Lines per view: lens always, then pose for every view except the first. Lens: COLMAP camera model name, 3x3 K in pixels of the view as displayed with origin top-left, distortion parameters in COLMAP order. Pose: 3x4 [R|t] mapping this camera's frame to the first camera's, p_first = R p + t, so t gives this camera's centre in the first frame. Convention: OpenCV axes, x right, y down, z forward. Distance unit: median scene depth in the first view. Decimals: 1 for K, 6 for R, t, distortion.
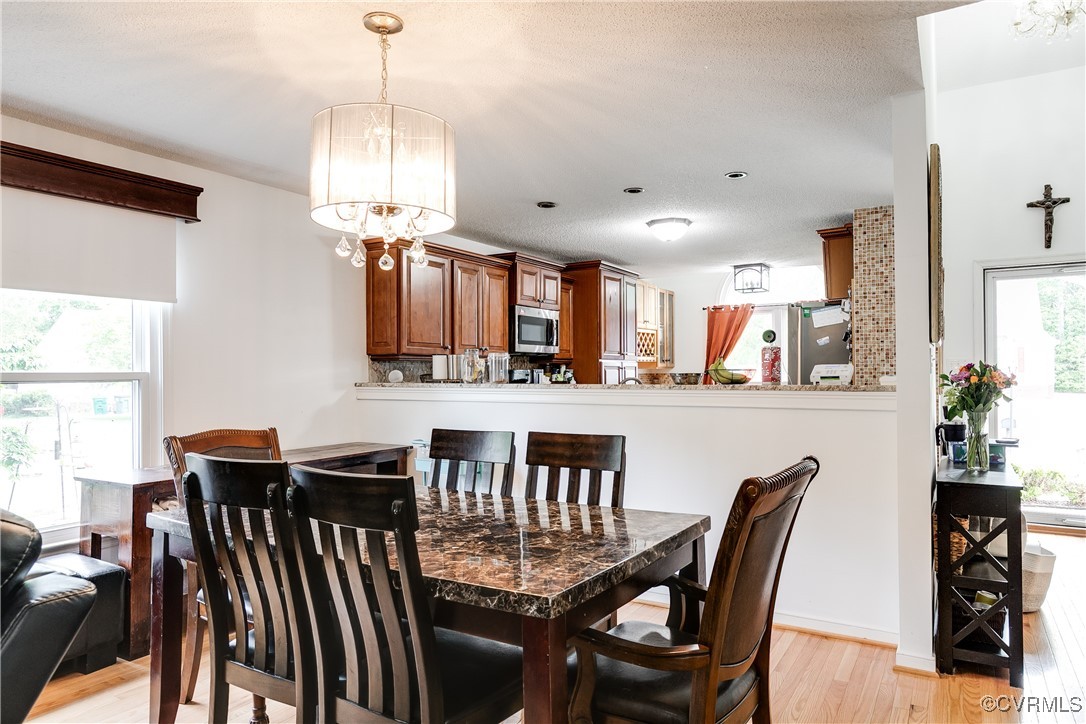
lens RADIAL K [[695.6, 0, 545.2], [0, 695.6, 363.0], [0, 0, 1]] dist [0.003391, 0.000455]
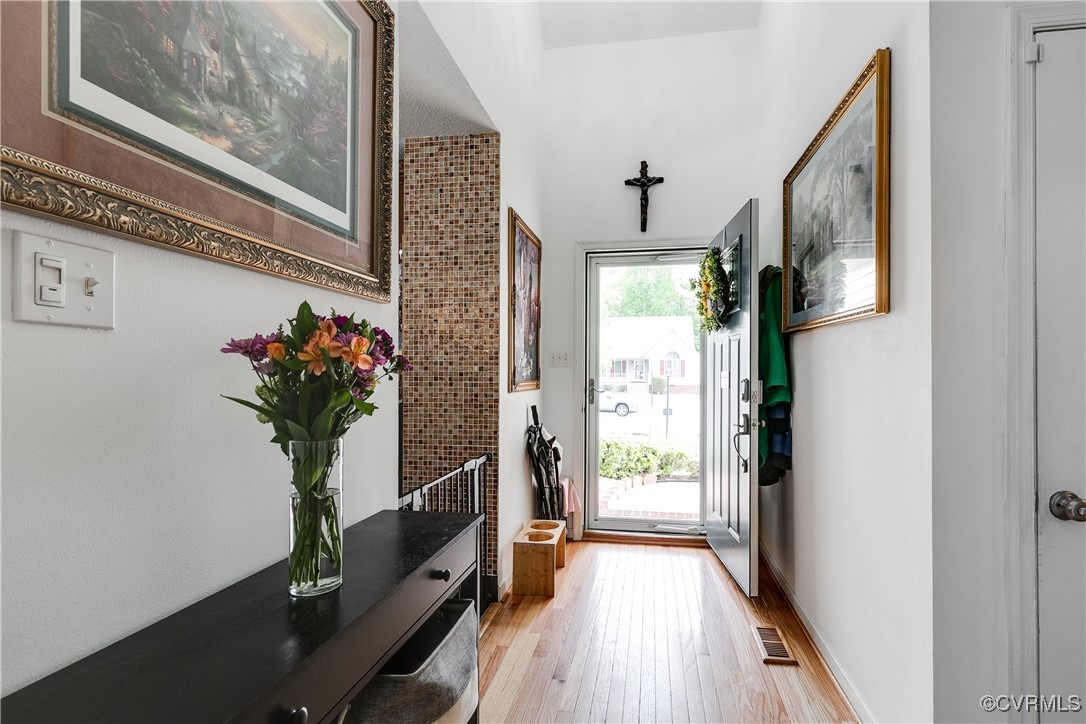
lens RADIAL K [[501.5, 0, 548.4], [0, 501.5, 365.7], [0, 0, 1]] dist [0.005873, -0.001345]
pose [[0.937766, 0.011364, 0.347082, 0.408158], [-0.014393, 0.999877, 0.006152, 0.011672], [-0.346969, -0.010764, 0.937815, 0.456073]]
